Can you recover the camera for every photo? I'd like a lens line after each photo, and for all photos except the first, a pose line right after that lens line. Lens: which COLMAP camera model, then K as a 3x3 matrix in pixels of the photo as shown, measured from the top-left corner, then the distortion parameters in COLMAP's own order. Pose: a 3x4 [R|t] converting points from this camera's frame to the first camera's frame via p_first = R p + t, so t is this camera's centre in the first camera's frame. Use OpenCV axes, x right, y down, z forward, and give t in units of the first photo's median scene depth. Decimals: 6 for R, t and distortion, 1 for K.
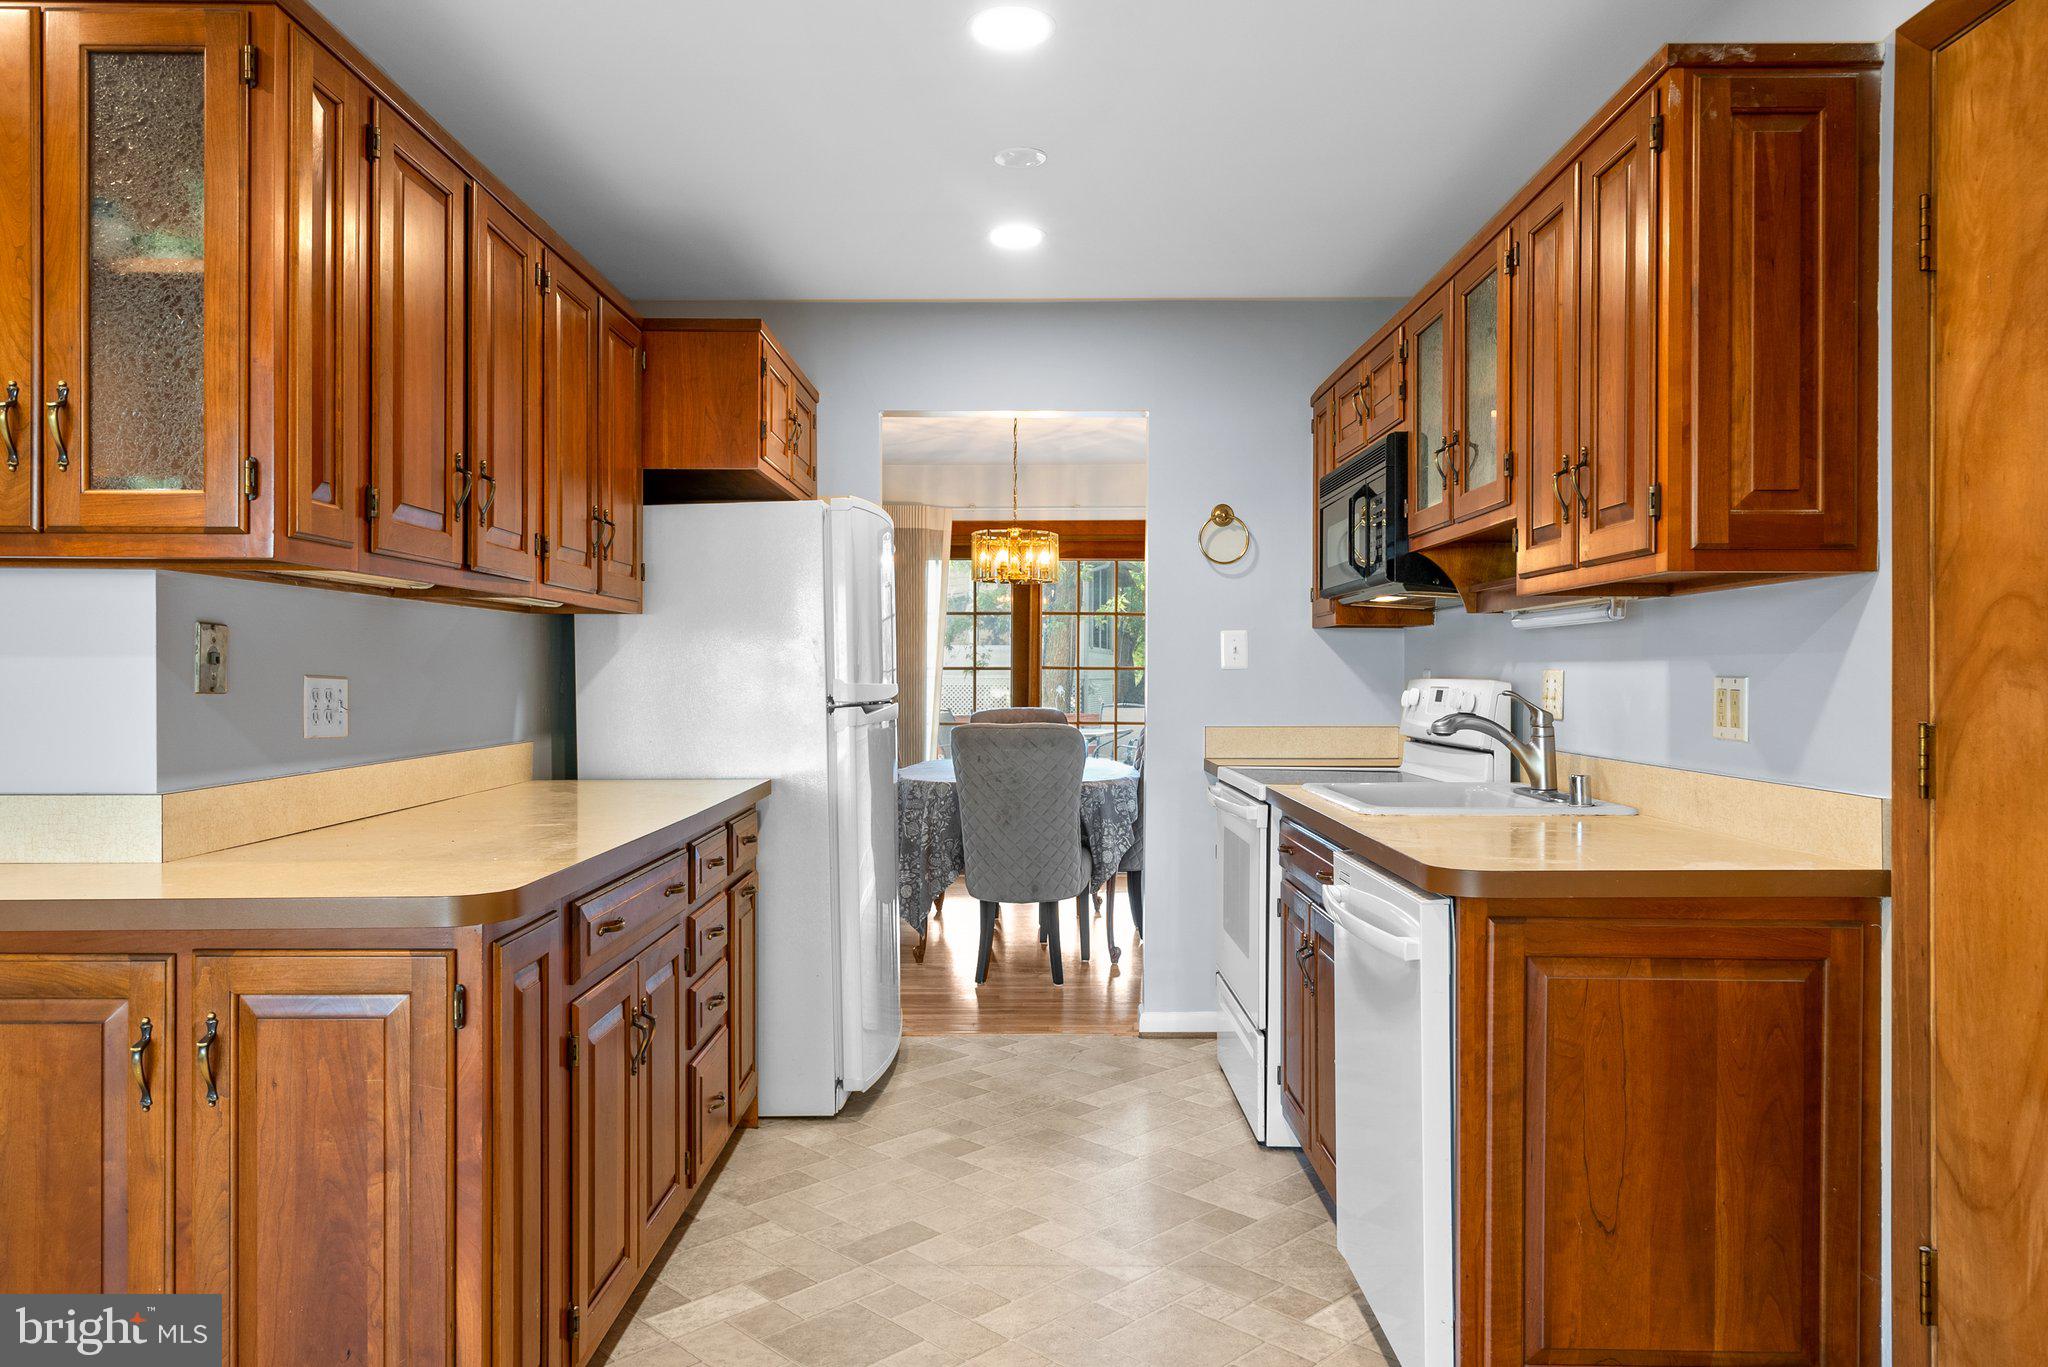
lens RADIAL K [[1372.8, 0, 1022.8], [0, 1372.8, 677.7], [0, 0, 1]] dist [0.006394, 0.002520]
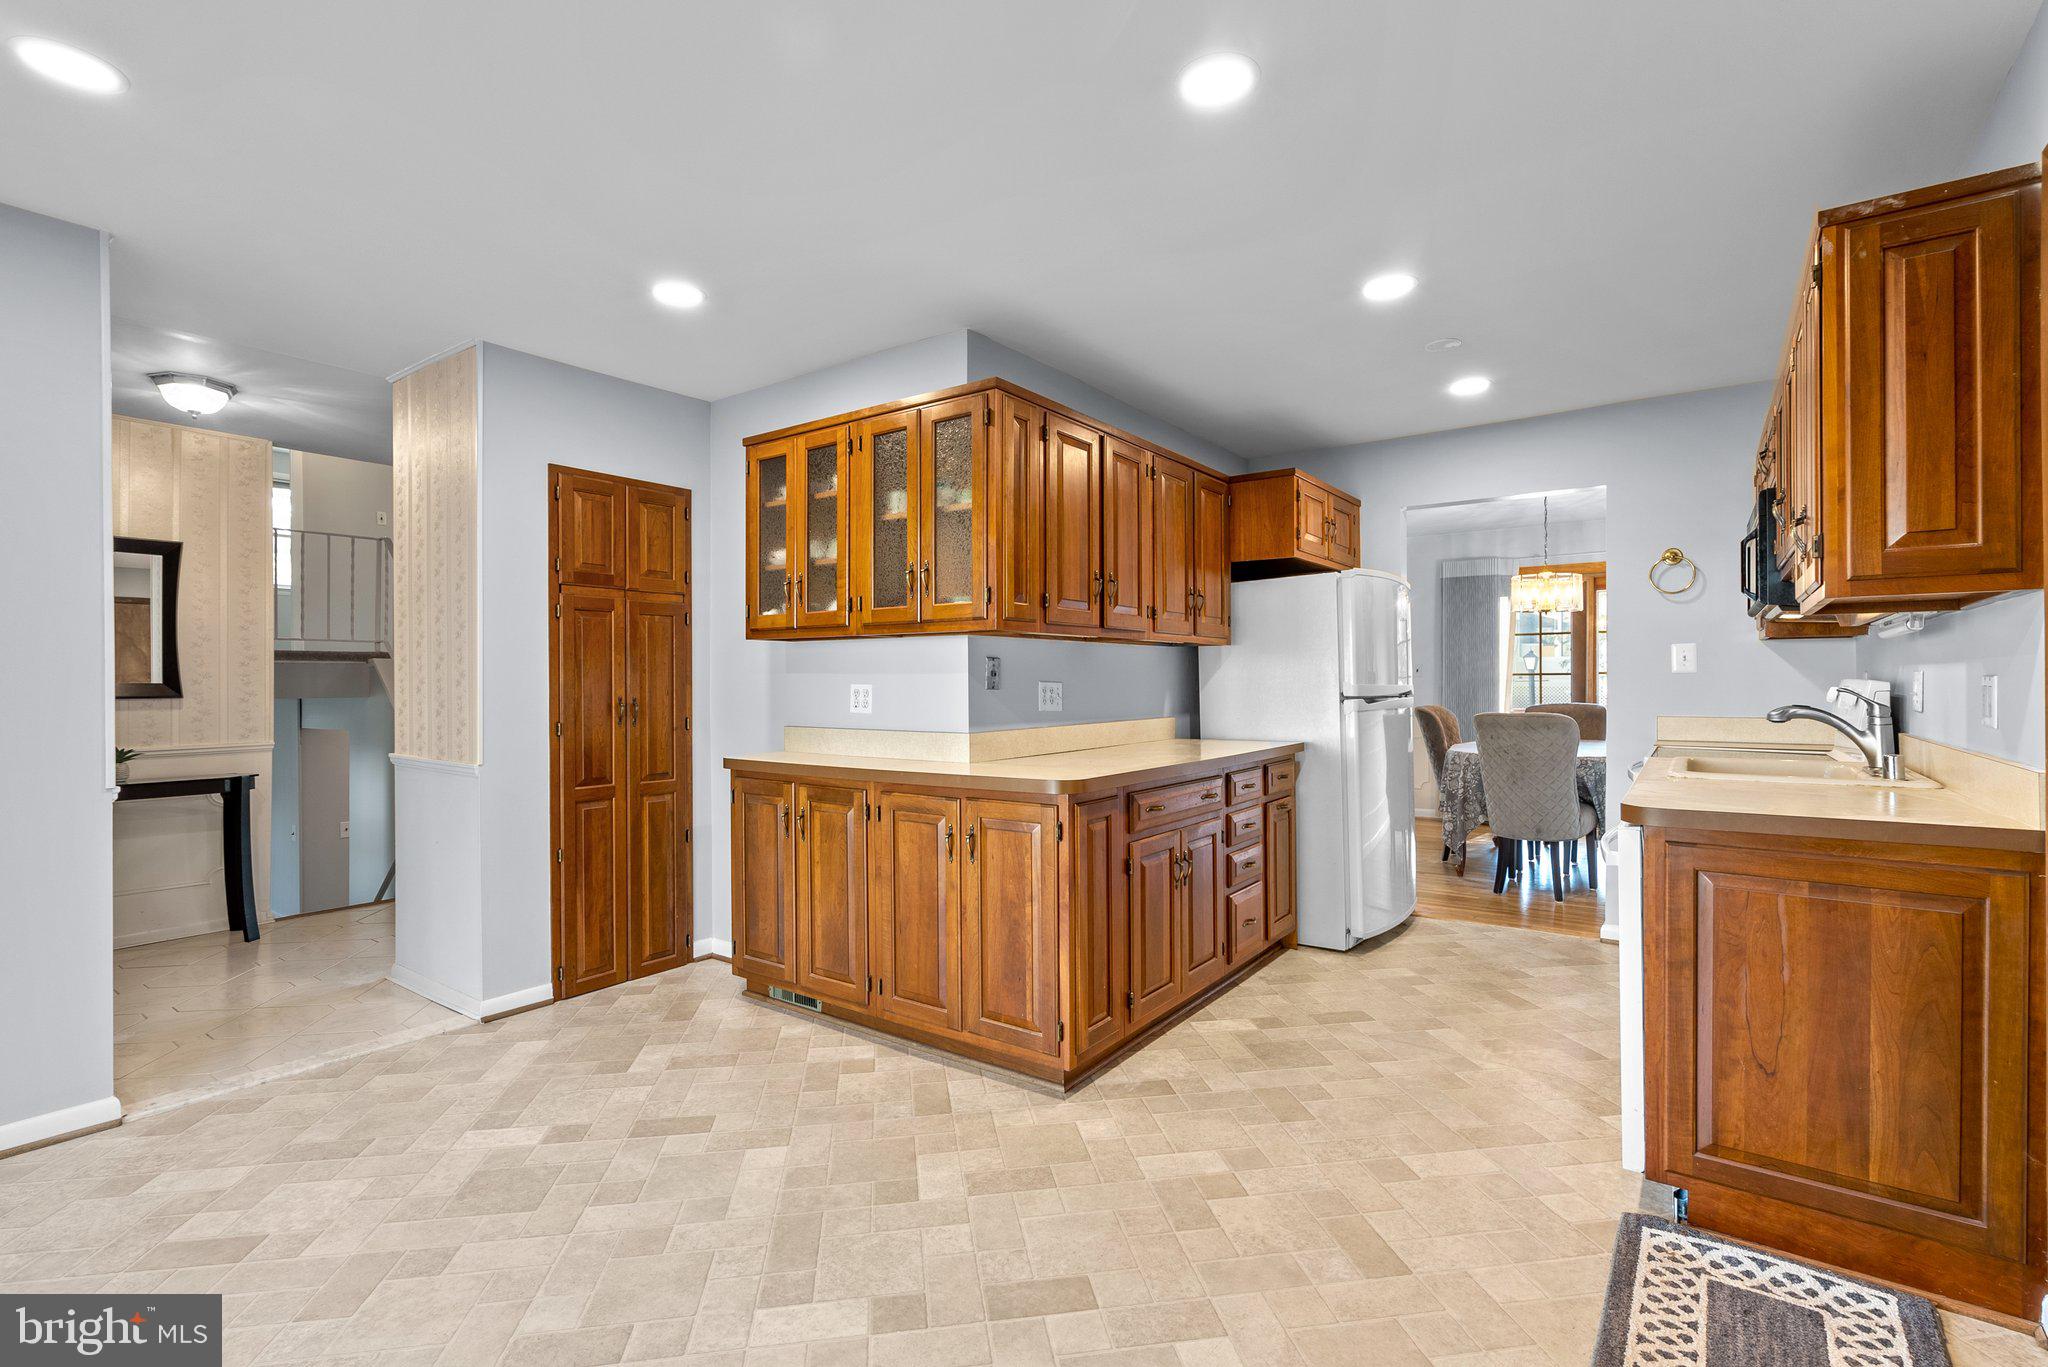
lens RADIAL K [[939.1, 0, 1024.0], [0, 939.1, 683.5], [0, 0, 1]] dist [0.000610, 0.000458]
pose [[0.808728, -0.004162, -0.588168, 0.372744], [0.004470, 0.999990, -0.000930, 0.004094], [0.588166, -0.001877, 0.808738, -0.213347]]
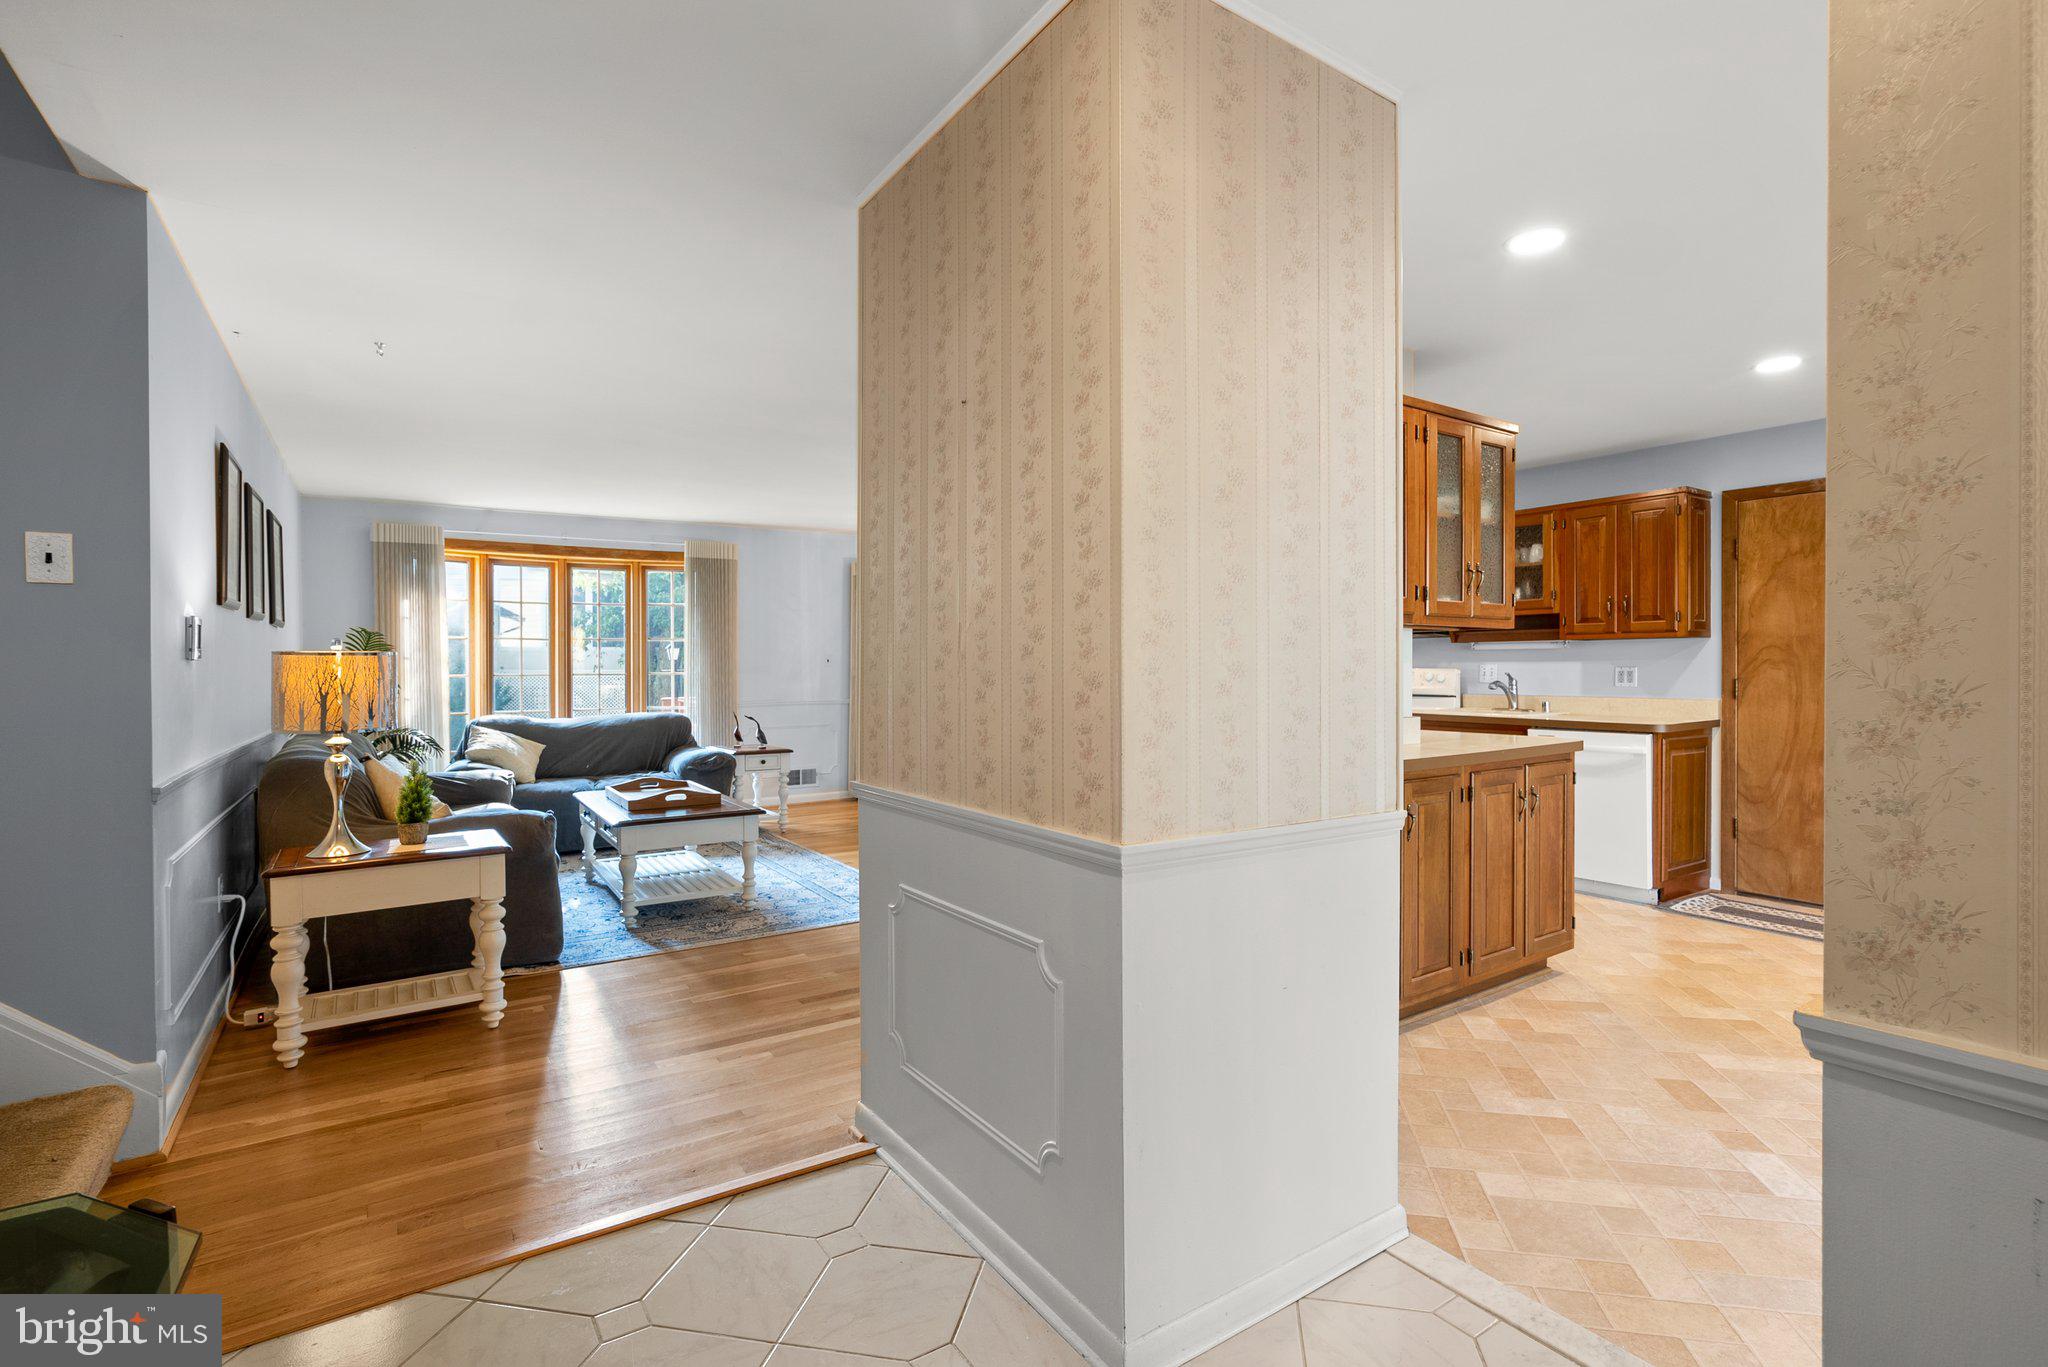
lens RADIAL K [[939.1, 0, 1024.0], [0, 939.1, 683.5], [0, 0, 1]] dist [0.000610, 0.000458]
pose [[0.829117, -0.018211, 0.558778, -2.274293], [0.010864, 0.999805, 0.016464, -0.017609], [-0.558970, -0.007580, 0.829154, -0.040458]]
